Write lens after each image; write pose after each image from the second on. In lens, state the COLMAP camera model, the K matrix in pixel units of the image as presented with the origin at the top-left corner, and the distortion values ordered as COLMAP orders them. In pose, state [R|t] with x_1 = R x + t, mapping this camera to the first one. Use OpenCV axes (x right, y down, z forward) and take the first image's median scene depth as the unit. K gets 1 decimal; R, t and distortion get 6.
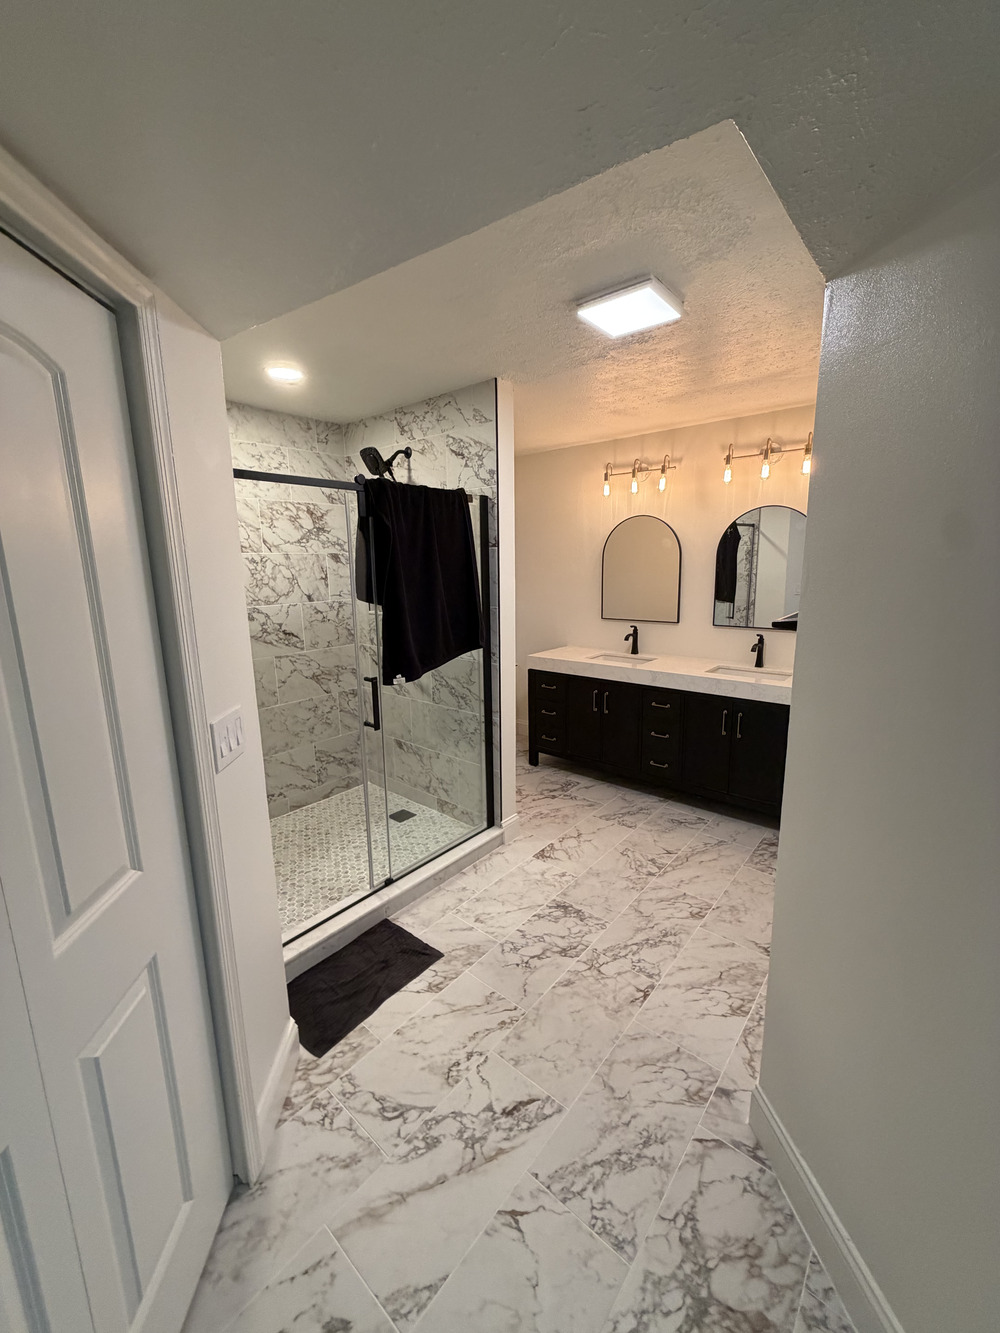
lens RADIAL K [[531.6, 0, 499.8], [0, 531.6, 661.2], [0, 0, 1]] dist [-0.000250, 0.000030]
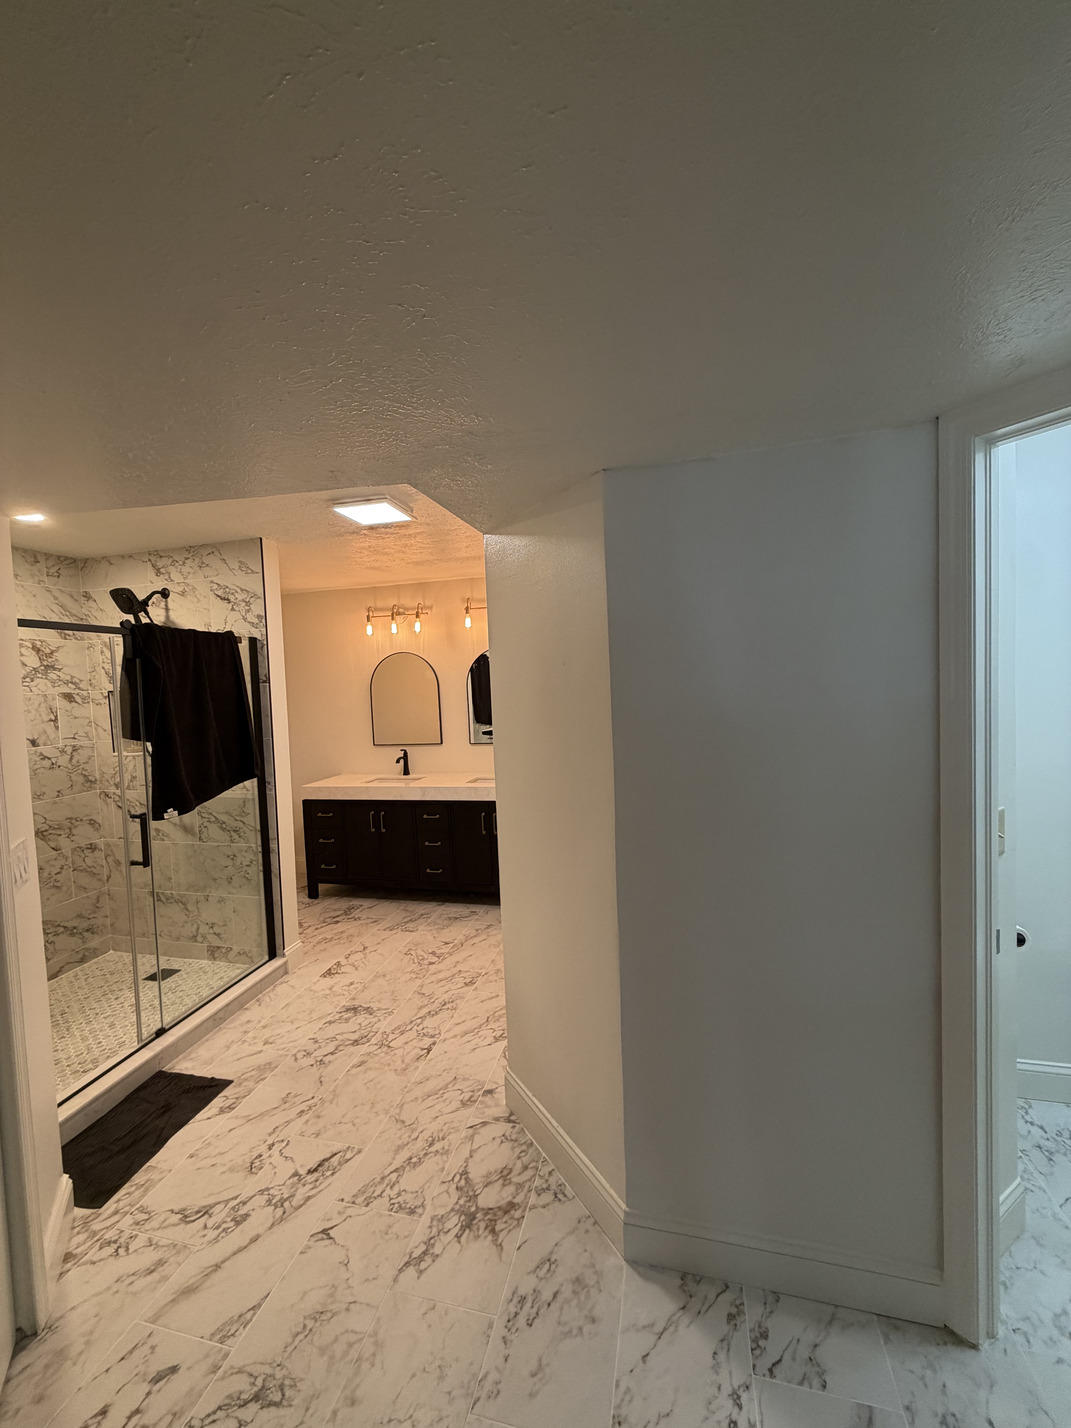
lens RADIAL K [[569.5, 0, 535.3], [0, 569.5, 708.3], [0, 0, 1]] dist [-0.000250, 0.000030]
pose [[0.895389, -0.039722, 0.443510, -0.031505], [0.107111, 0.985981, -0.127937, 0.039560], [-0.432211, 0.162058, 0.887091, -0.238799]]
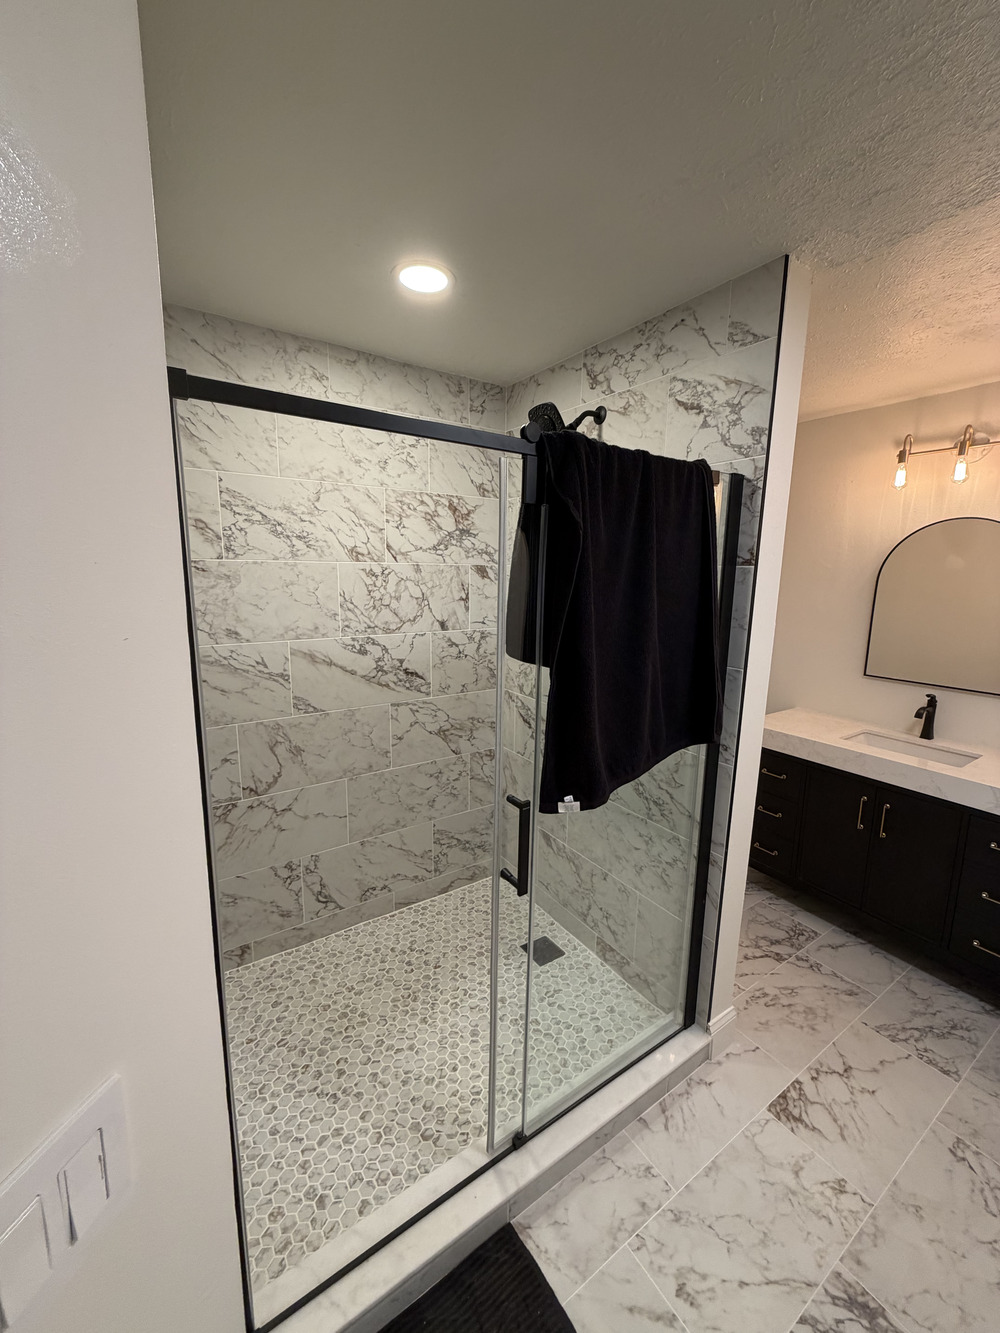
lens RADIAL K [[531.6, 0, 499.8], [0, 531.6, 661.2], [0, 0, 1]] dist [-0.000250, 0.000030]
pose [[0.962496, 0.077357, -0.260032, -0.100560], [-0.081474, 0.996663, -0.005072, -0.081716], [0.258772, 0.026067, 0.965587, 0.357408]]
